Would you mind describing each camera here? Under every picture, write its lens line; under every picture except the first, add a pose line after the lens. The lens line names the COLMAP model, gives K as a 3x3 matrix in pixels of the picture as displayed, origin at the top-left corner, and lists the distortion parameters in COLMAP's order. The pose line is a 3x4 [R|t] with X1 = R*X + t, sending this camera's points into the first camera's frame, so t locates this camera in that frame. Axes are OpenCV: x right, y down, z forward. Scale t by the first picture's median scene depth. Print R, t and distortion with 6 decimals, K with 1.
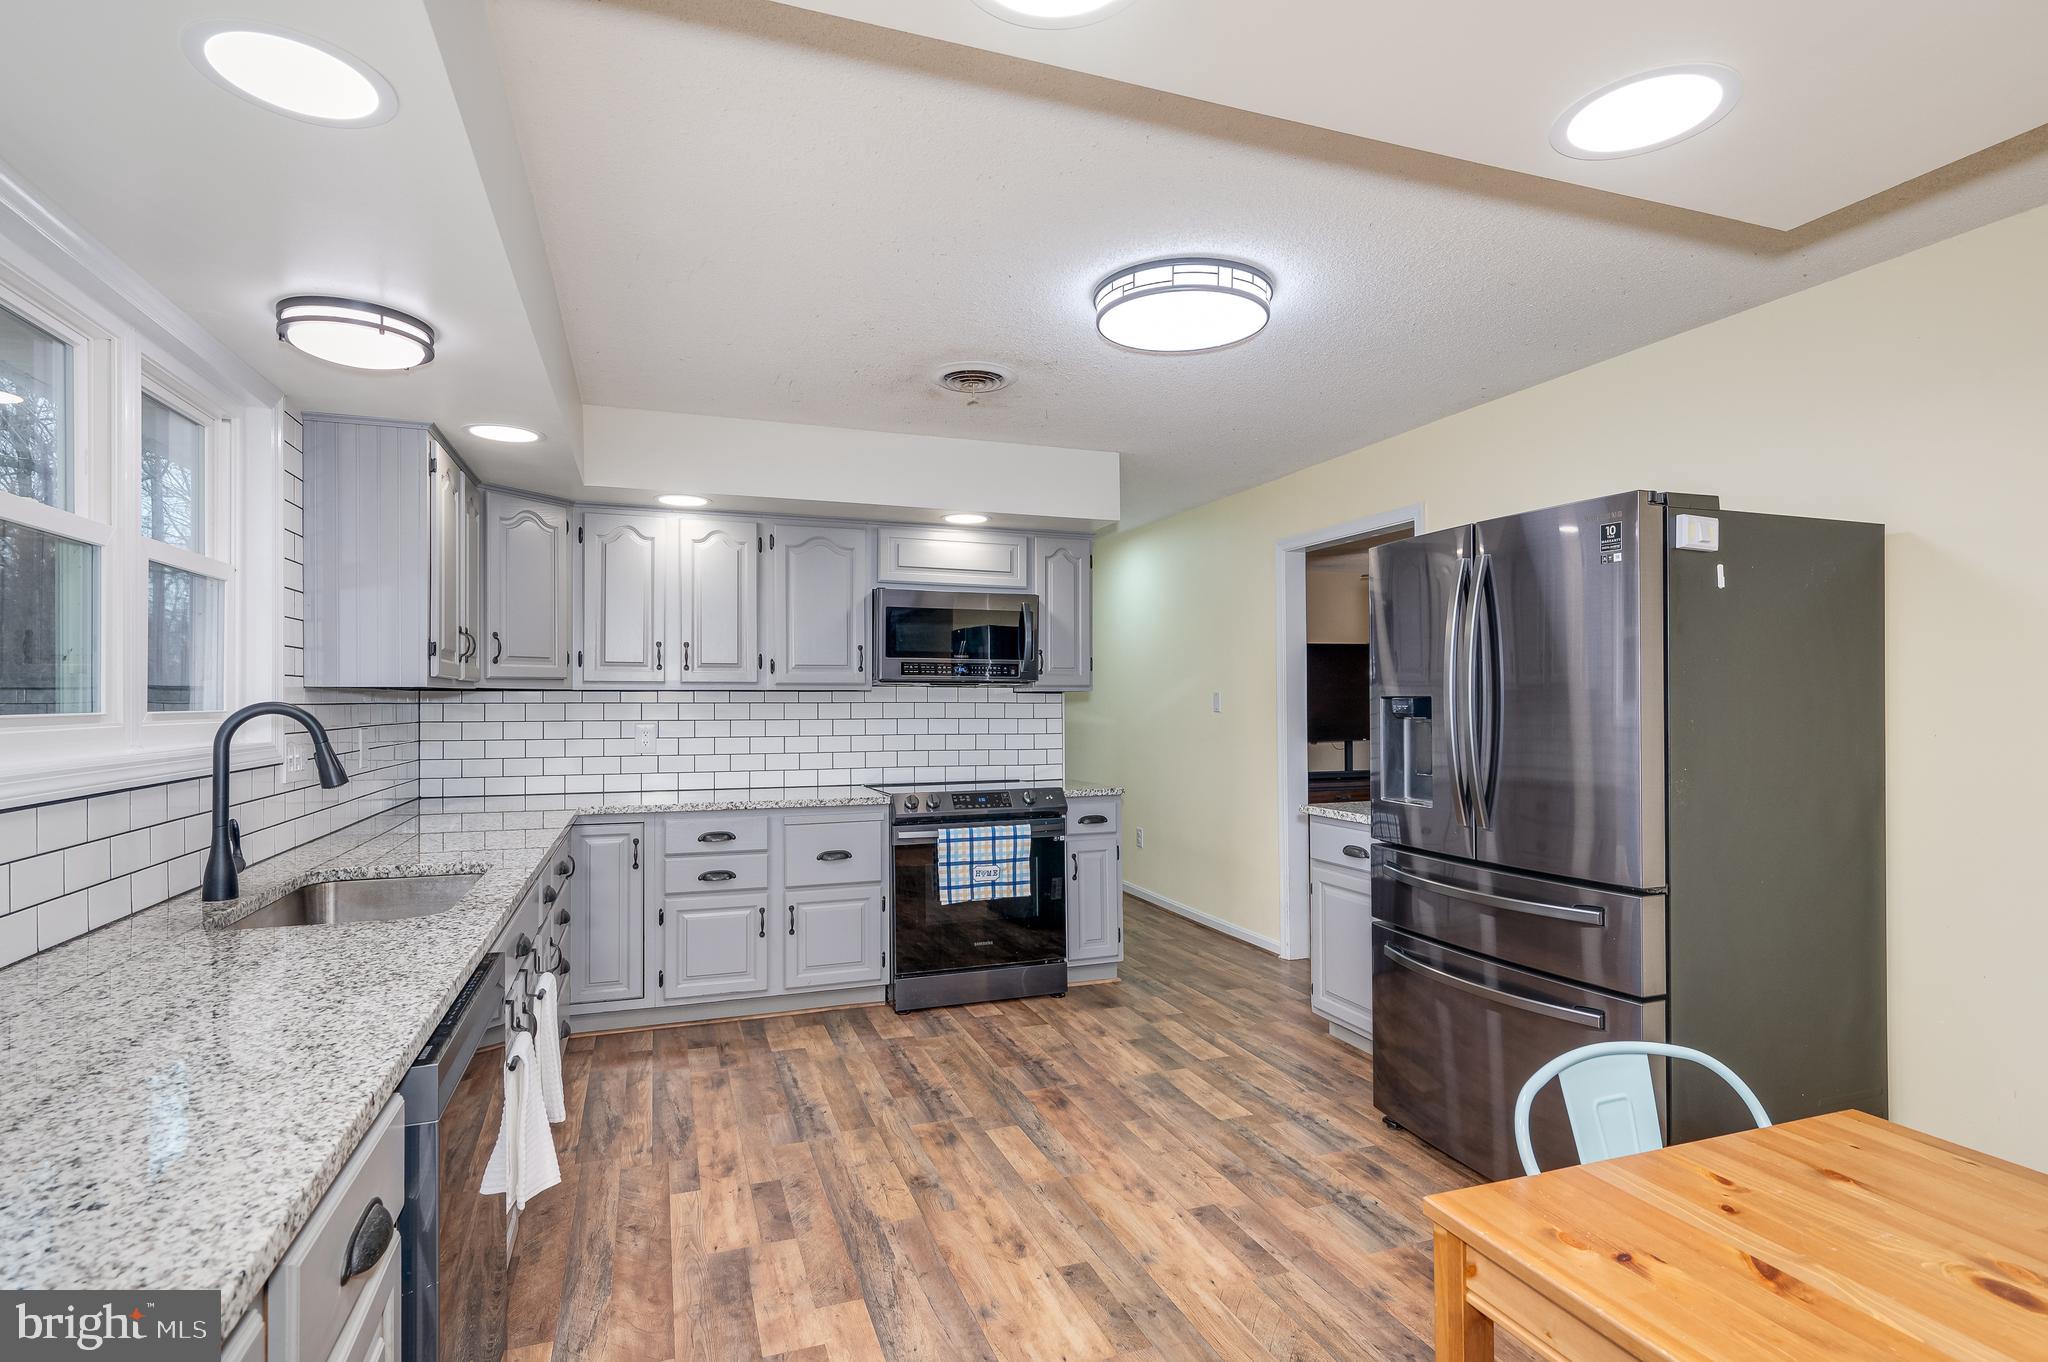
lens RADIAL K [[993.6, 0, 1032.6], [0, 993.6, 692.0], [0, 0, 1]] dist [0.001159, -0.000610]
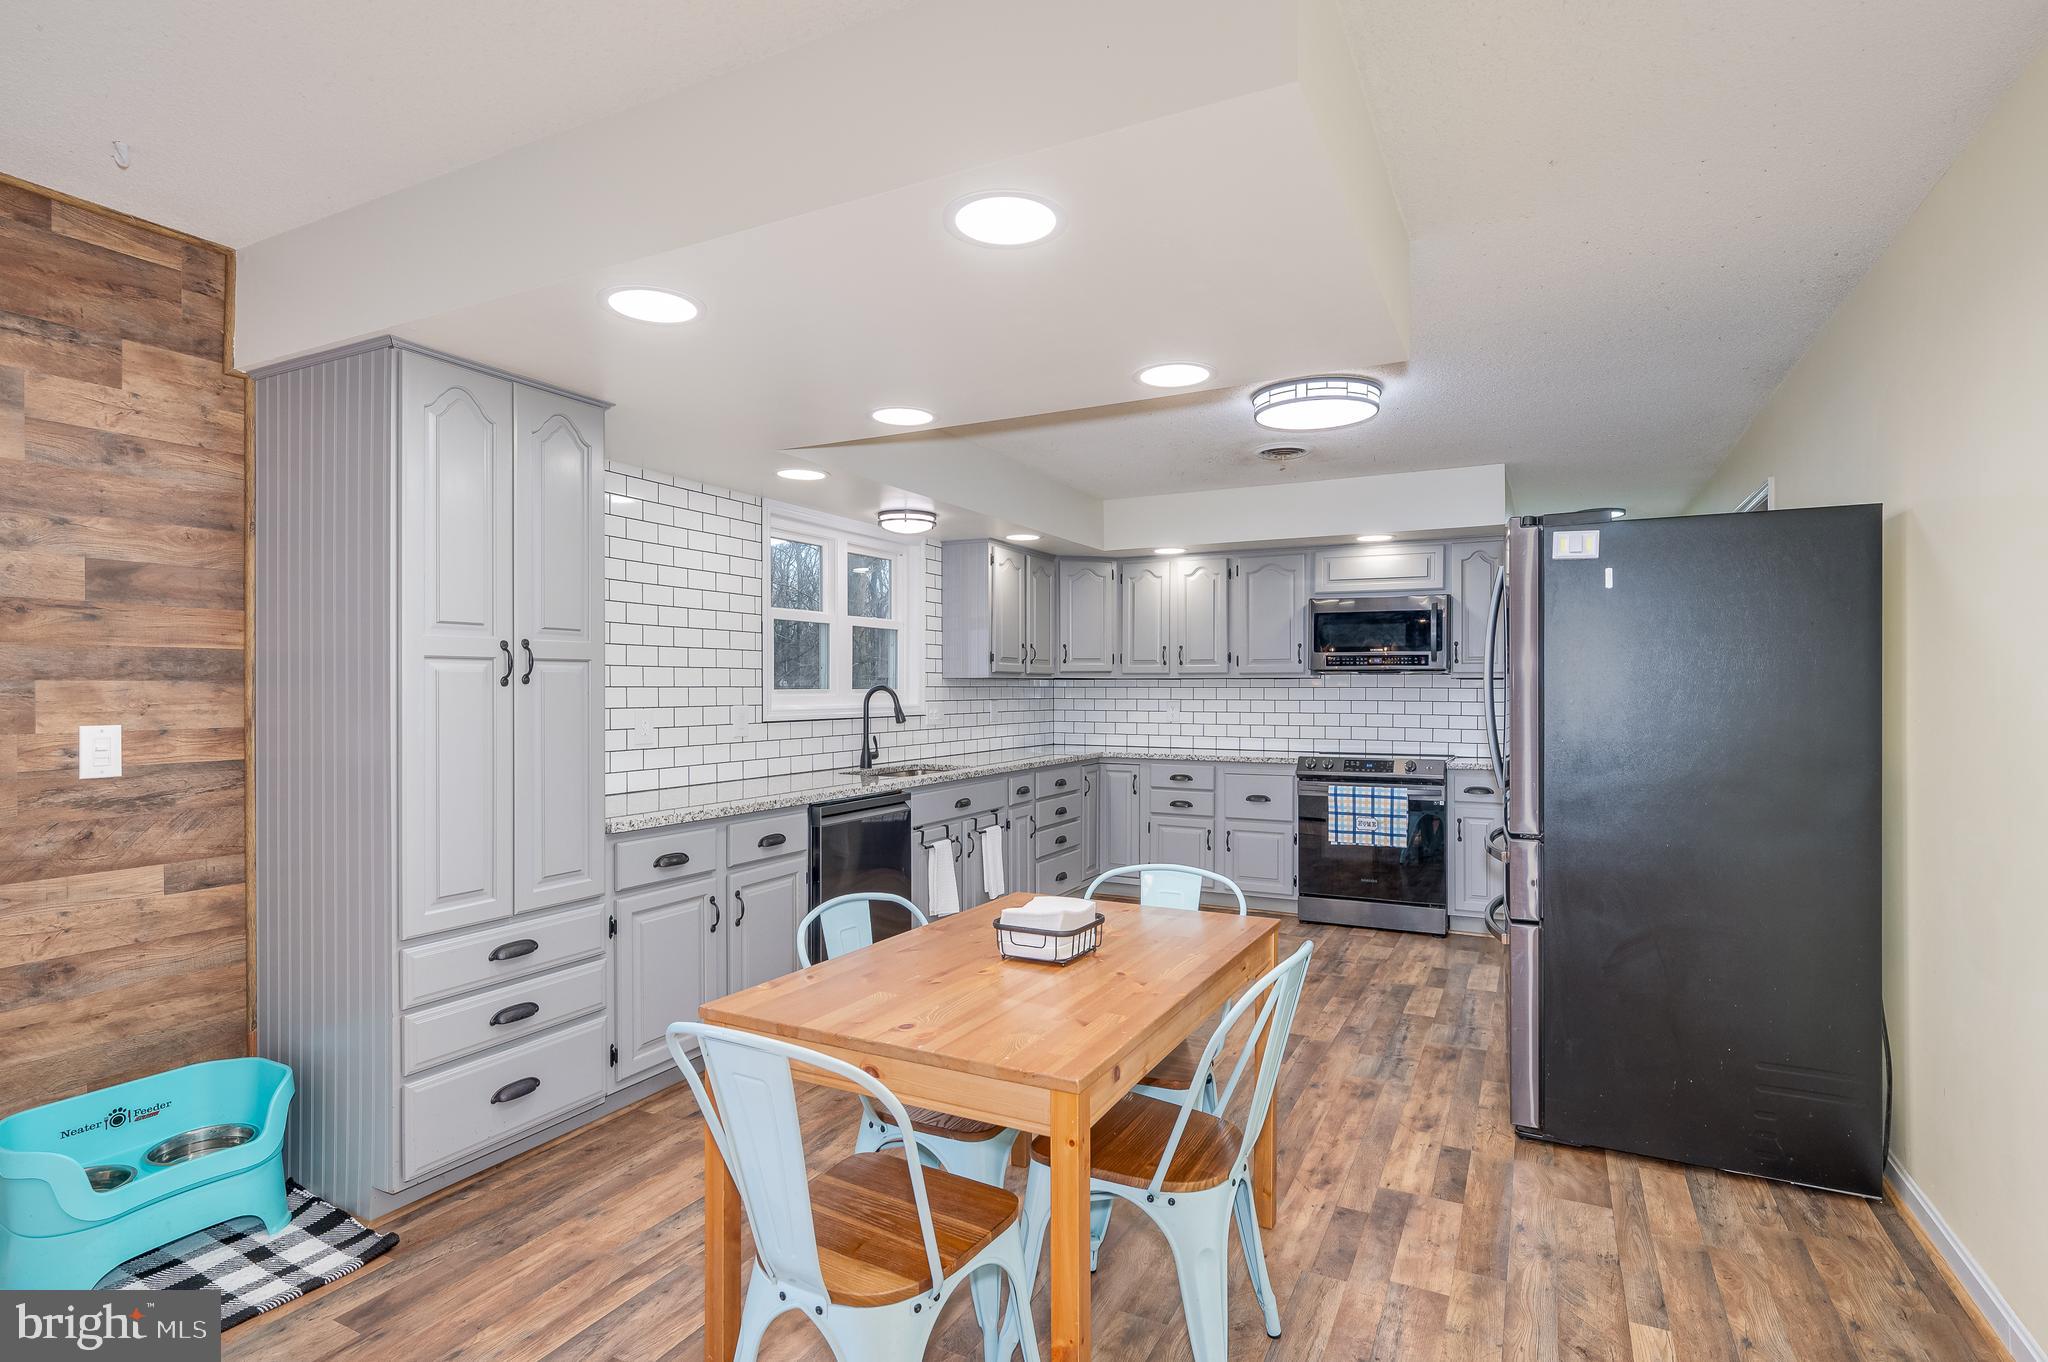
lens RADIAL K [[993.6, 0, 1032.6], [0, 993.6, 692.0], [0, 0, 1]] dist [0.001159, -0.000610]
pose [[0.680703, 0.005693, -0.732537, 0.585519], [0.003922, 0.999927, 0.011415, 0.000382], [0.732549, -0.010643, 0.680632, -0.159262]]
